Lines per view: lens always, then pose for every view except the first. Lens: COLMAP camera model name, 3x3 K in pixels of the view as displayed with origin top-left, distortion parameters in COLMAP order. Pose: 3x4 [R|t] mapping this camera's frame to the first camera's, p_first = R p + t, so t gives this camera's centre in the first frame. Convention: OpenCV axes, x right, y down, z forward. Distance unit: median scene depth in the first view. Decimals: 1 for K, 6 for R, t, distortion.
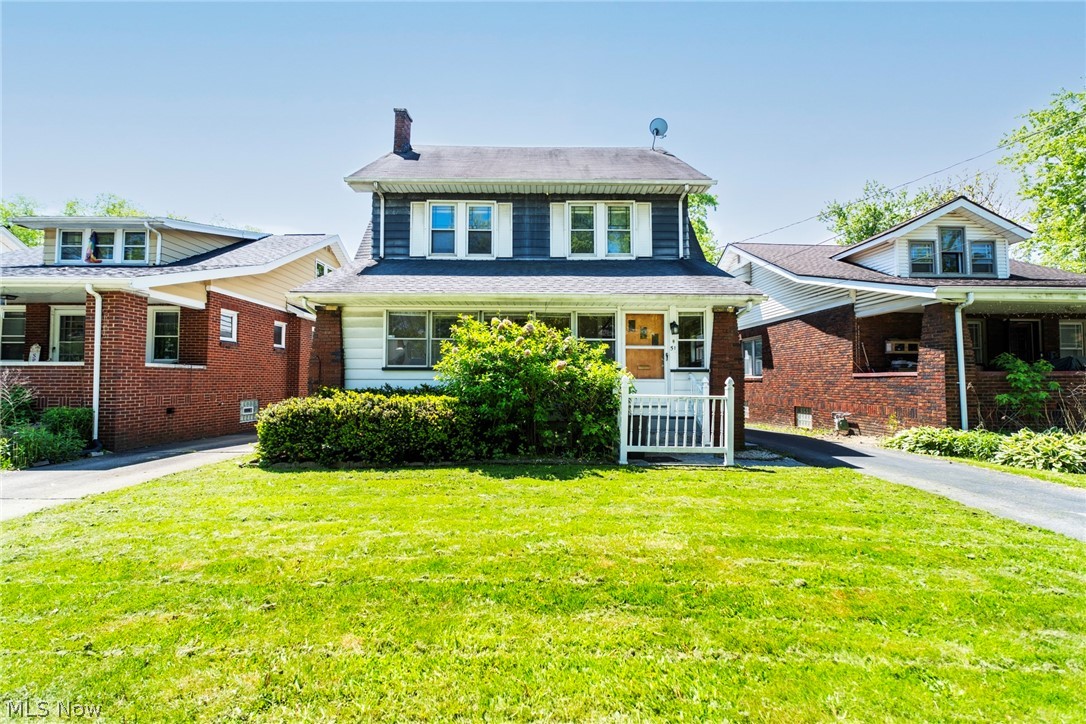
lens RADIAL K [[454.2, 0, 541.4], [0, 454.2, 366.7], [0, 0, 1]] dist [-0.007663, 0.000878]
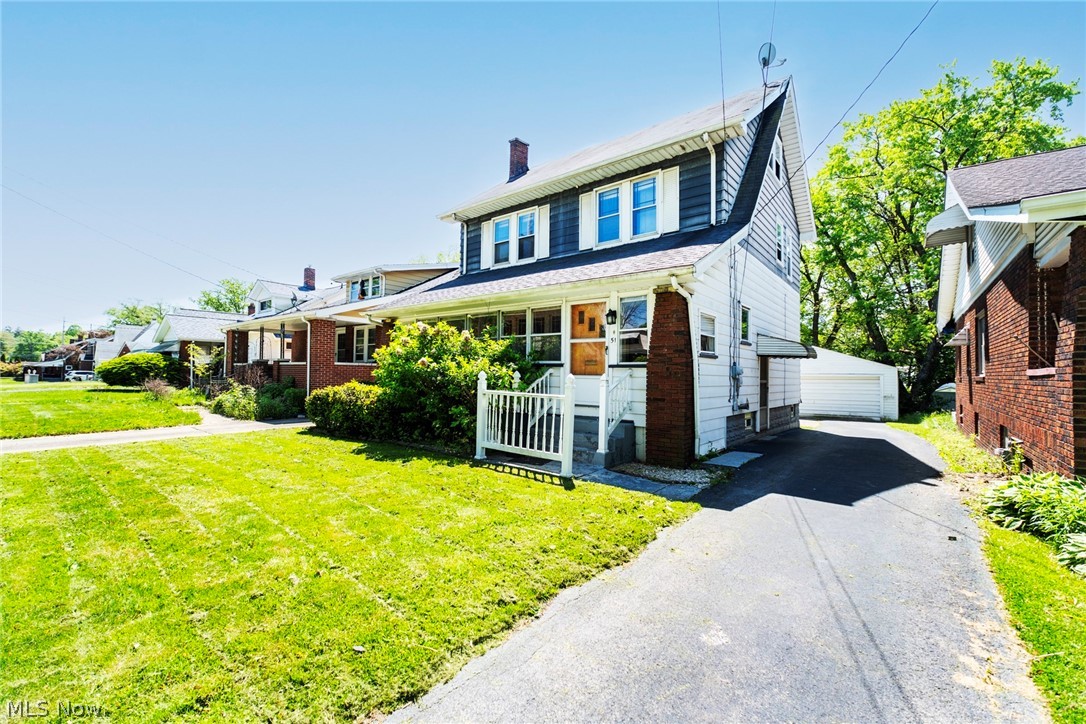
lens RADIAL K [[454.2, 0, 540.3], [0, 454.2, 359.2], [0, 0, 1]] dist [-0.007663, 0.000878]
pose [[0.773923, -0.013393, -0.633138, 0.572416], [0.009213, 0.999909, -0.009890, 0.002114], [0.633213, 0.001821, 0.773976, 0.188021]]
